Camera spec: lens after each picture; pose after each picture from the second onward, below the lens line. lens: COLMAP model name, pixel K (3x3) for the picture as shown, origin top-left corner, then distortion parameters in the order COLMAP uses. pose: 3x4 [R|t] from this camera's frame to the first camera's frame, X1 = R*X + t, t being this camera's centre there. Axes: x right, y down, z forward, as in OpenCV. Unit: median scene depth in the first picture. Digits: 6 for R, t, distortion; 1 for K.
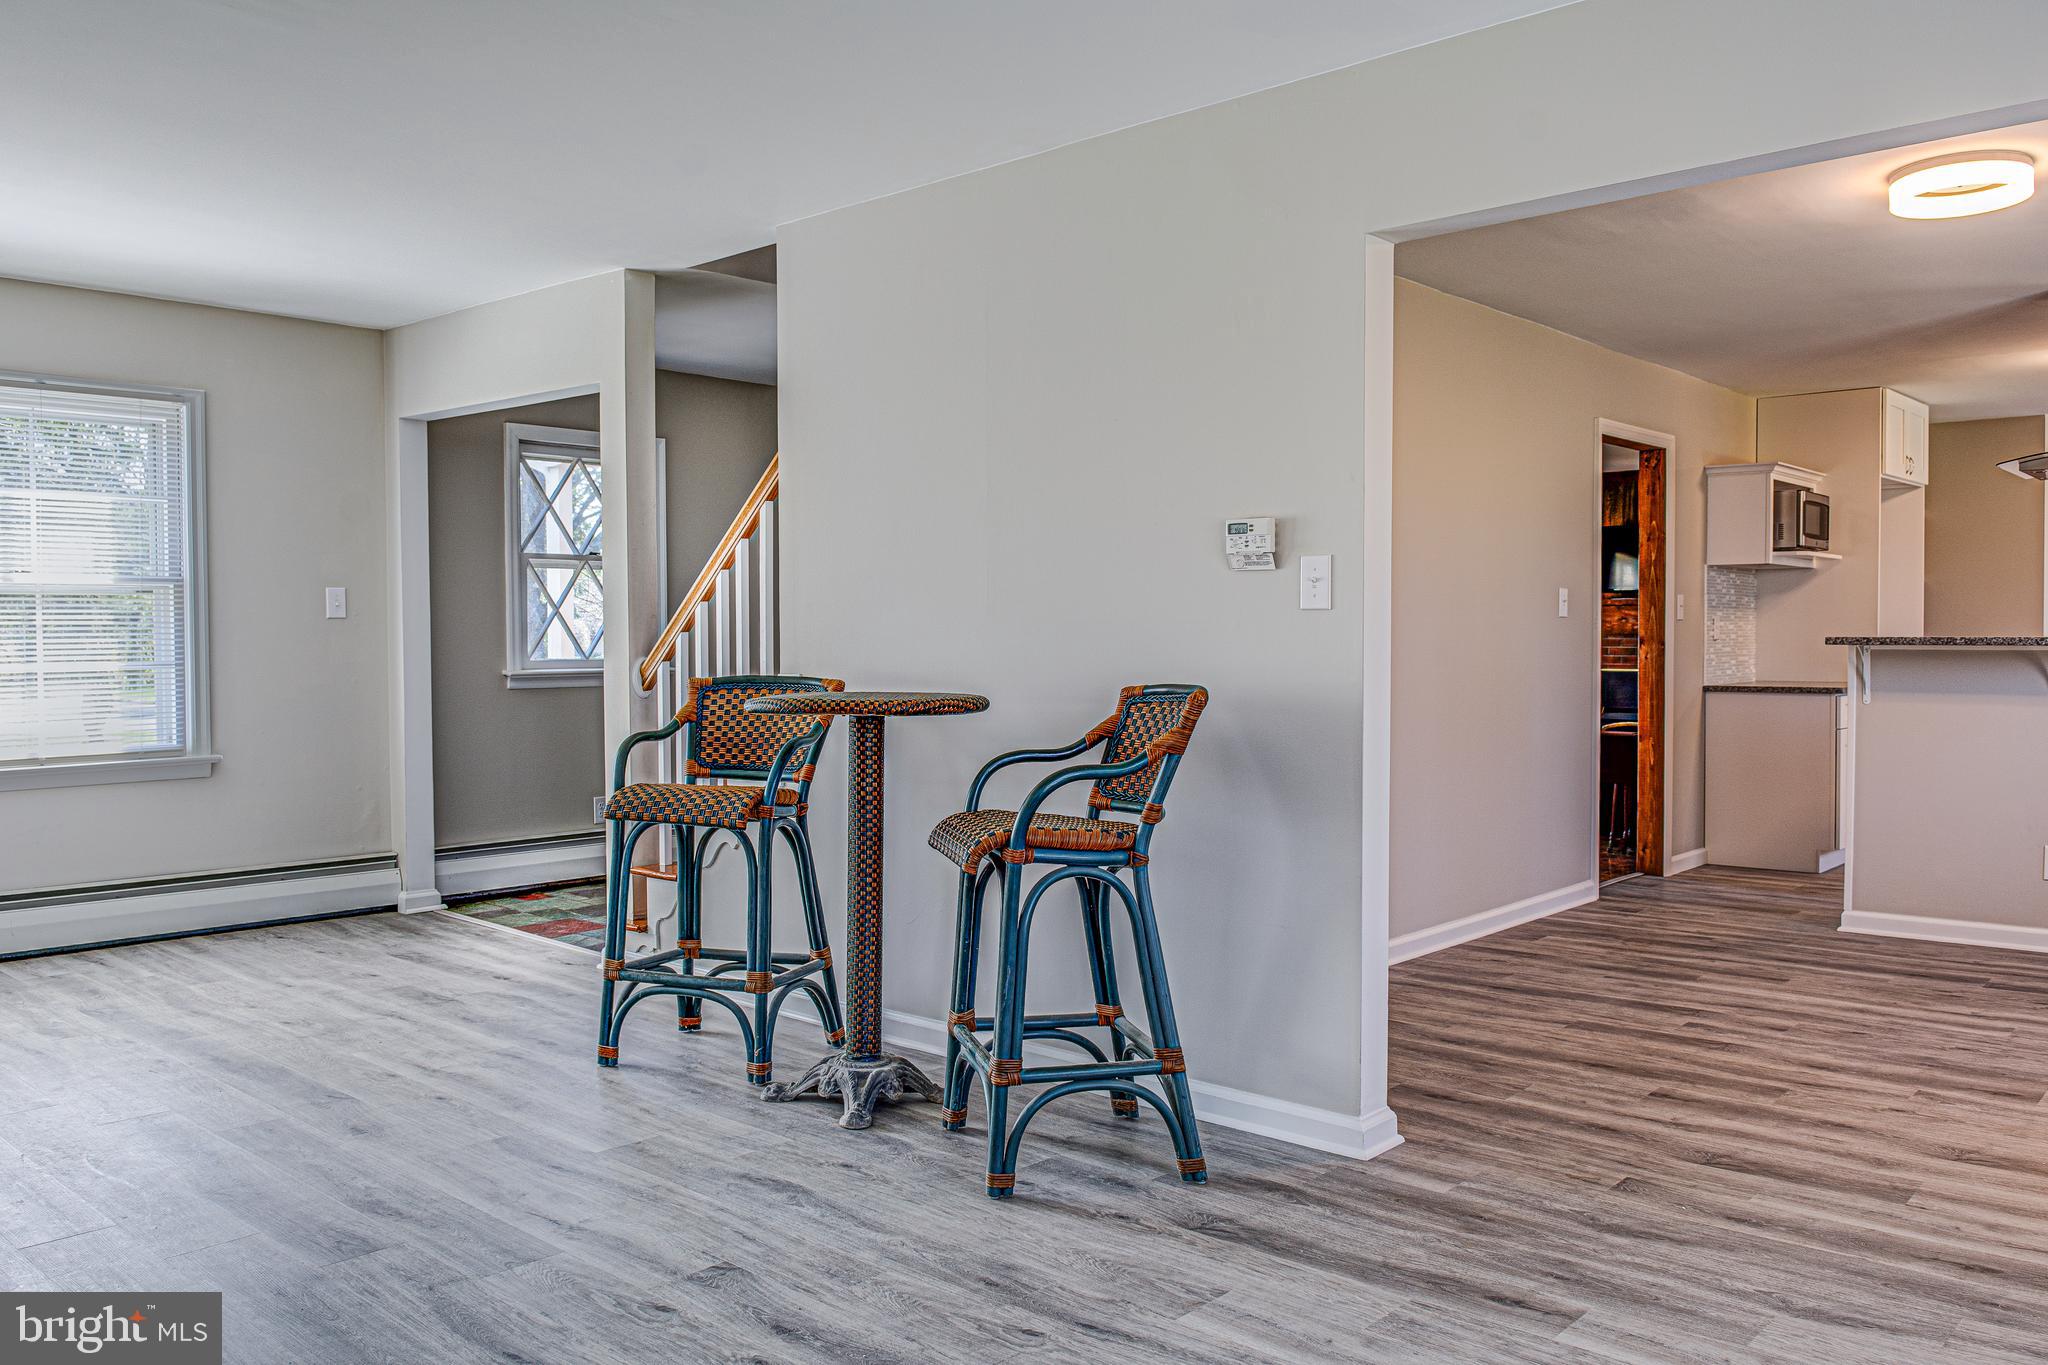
lens RADIAL K [[1571.8, 0, 1024.0], [0, 1571.8, 682.5], [0, 0, 1]] dist [-0.000954, -0.054651]
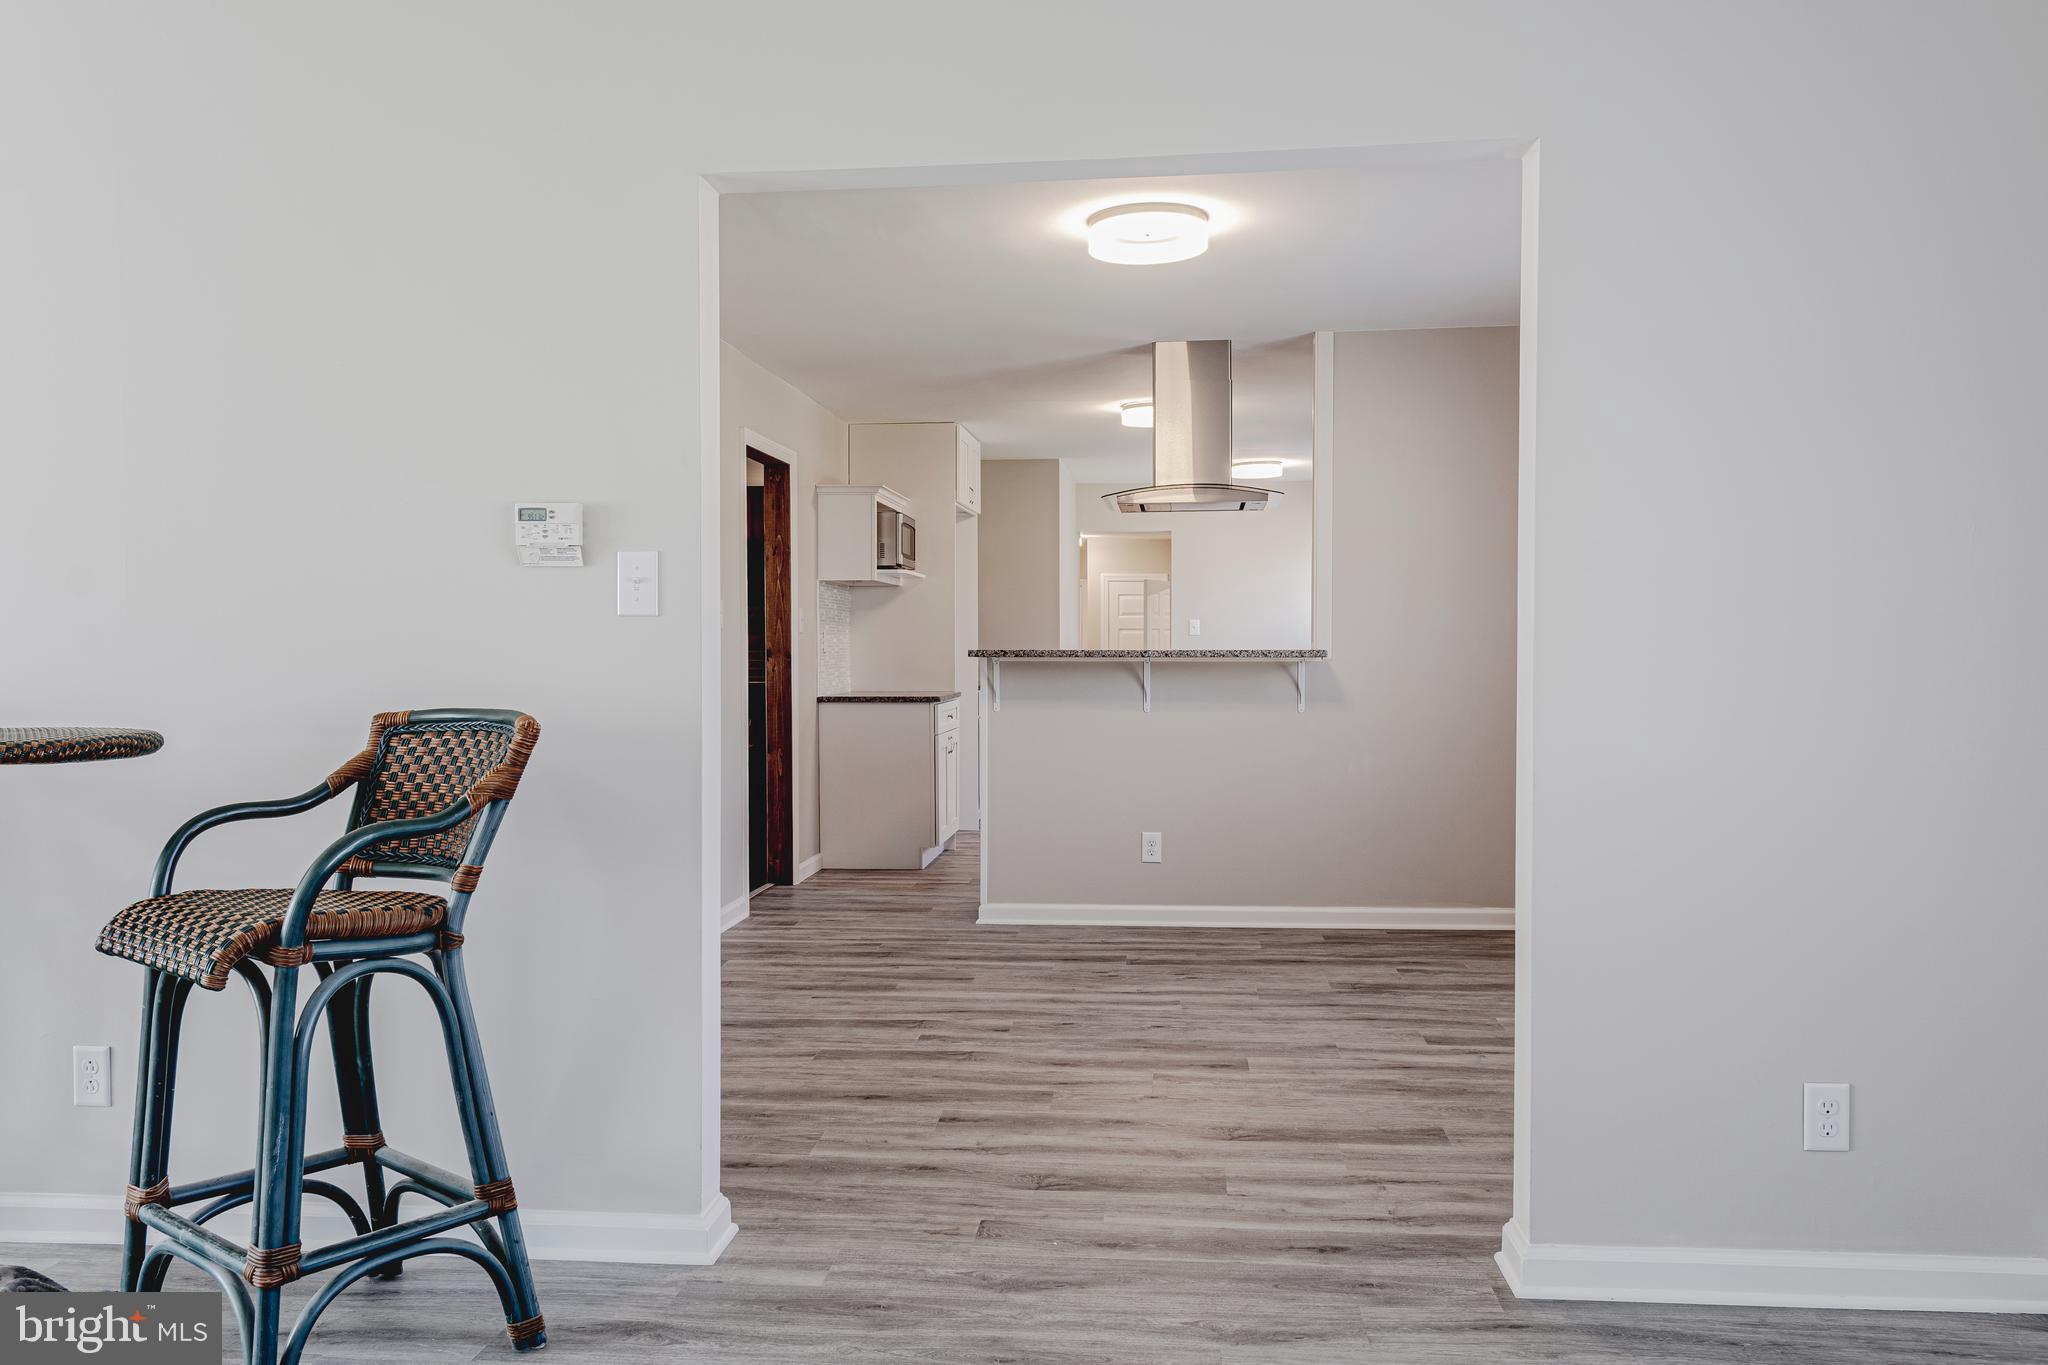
lens RADIAL K [[1547.1, 0, 1024.0], [0, 1547.1, 682.5], [0, 0, 1]] dist [0.041072, -0.047234]
pose [[0.805514, -0.010725, 0.592479, -0.134510], [0.015215, 0.999881, -0.002587, -0.005529], [-0.592381, 0.011099, 0.805582, 0.206738]]
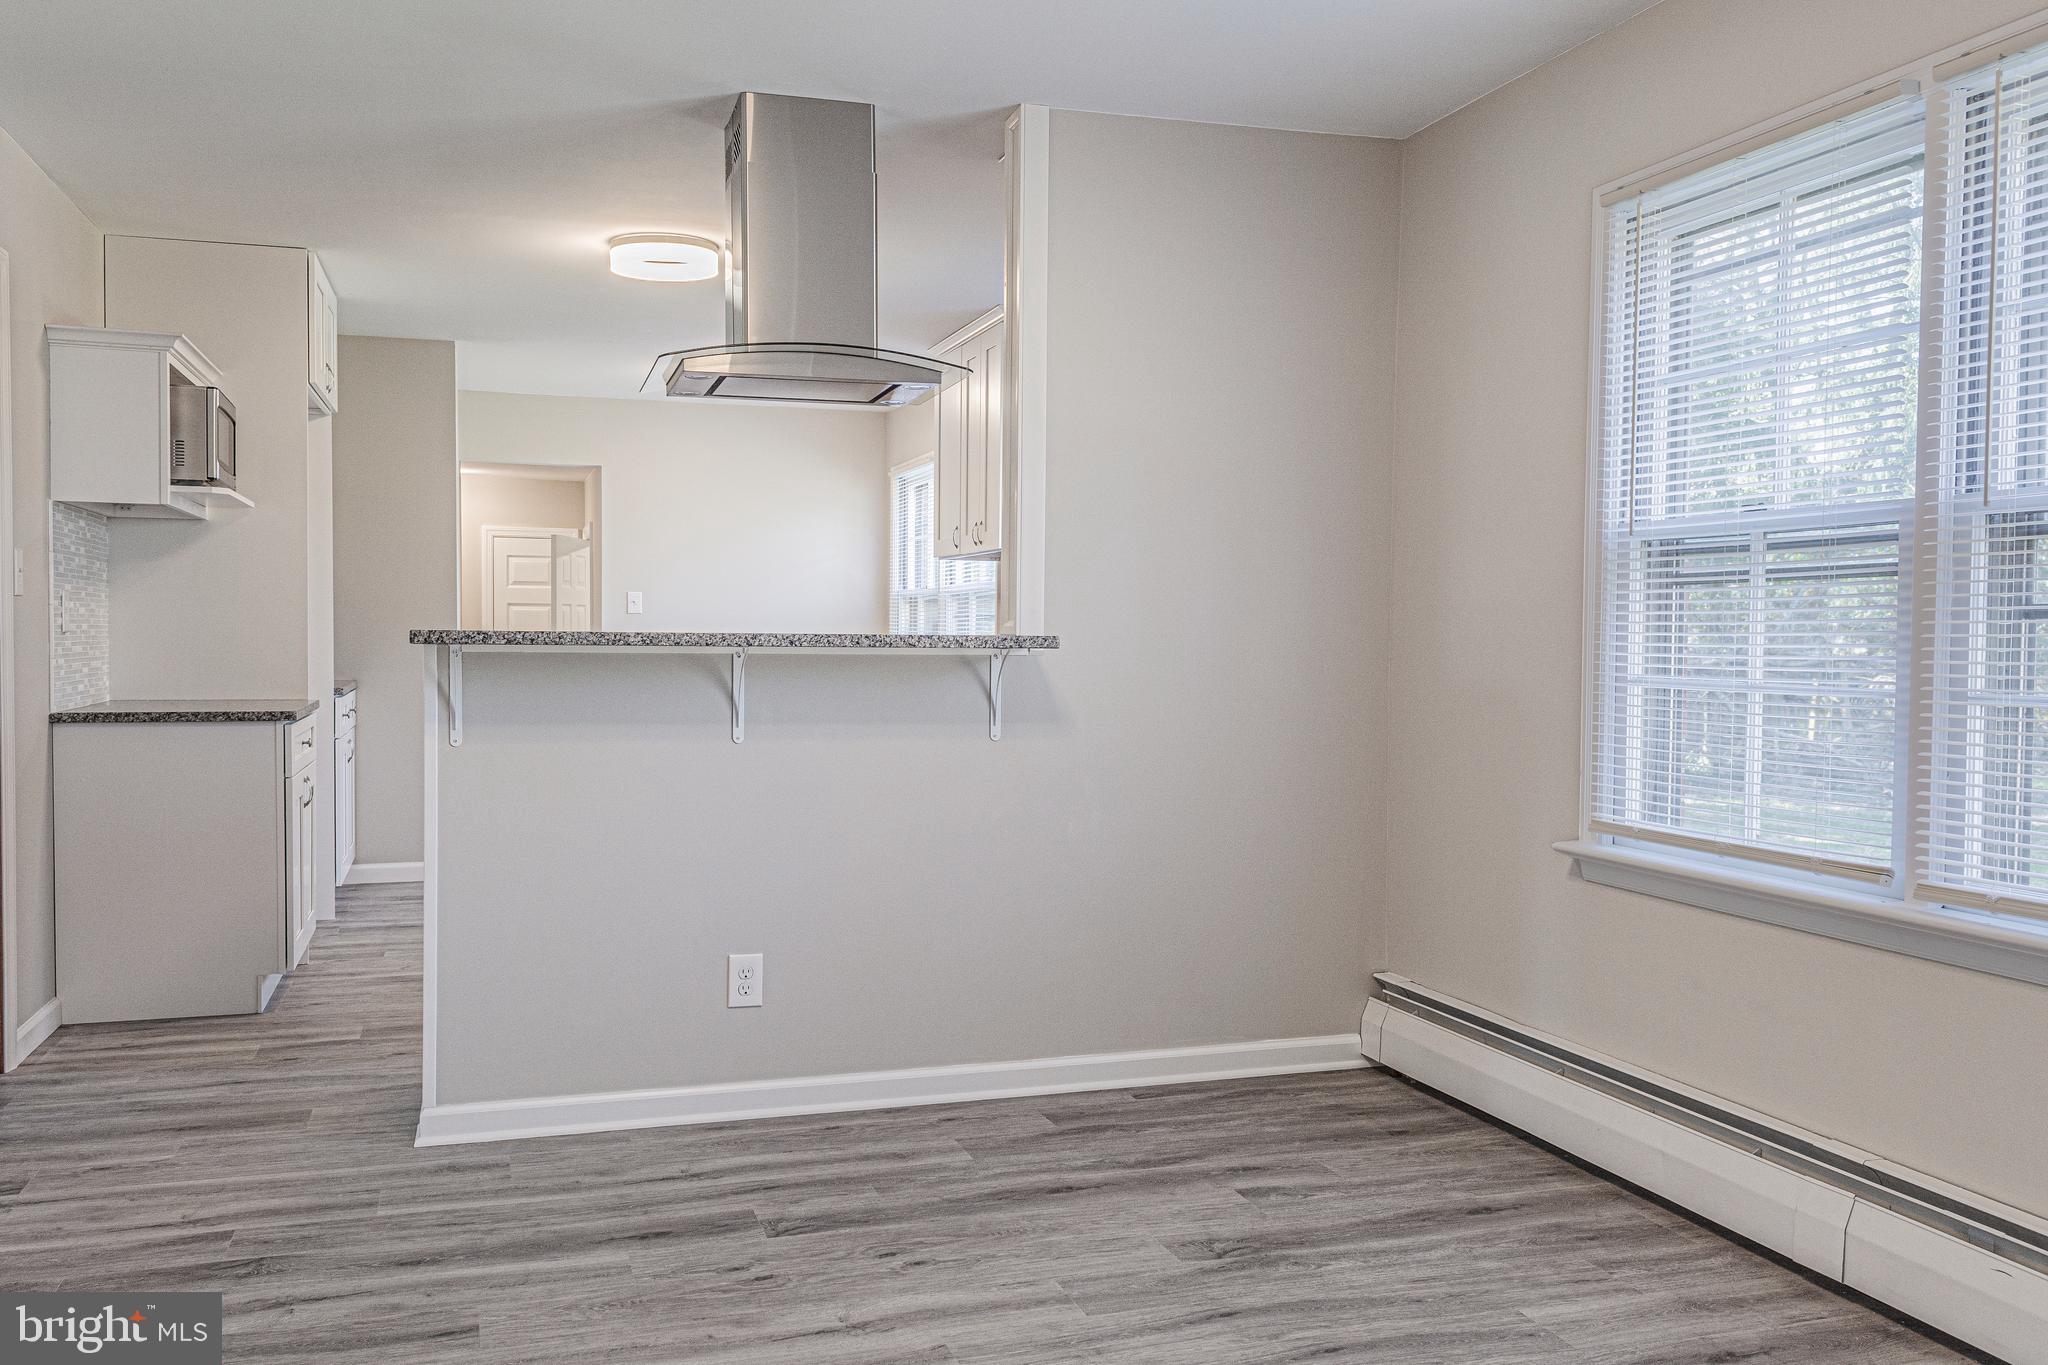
lens RADIAL K [[1723.1, 0, 1024.0], [0, 1723.1, 682.5], [0, 0, 1]] dist [0.014159, 0.001768]
pose [[0.507701, -0.016472, 0.861376, 0.157991], [0.014952, 0.999835, 0.010307, -0.021920], [-0.861404, 0.007647, 0.507864, 0.818188]]
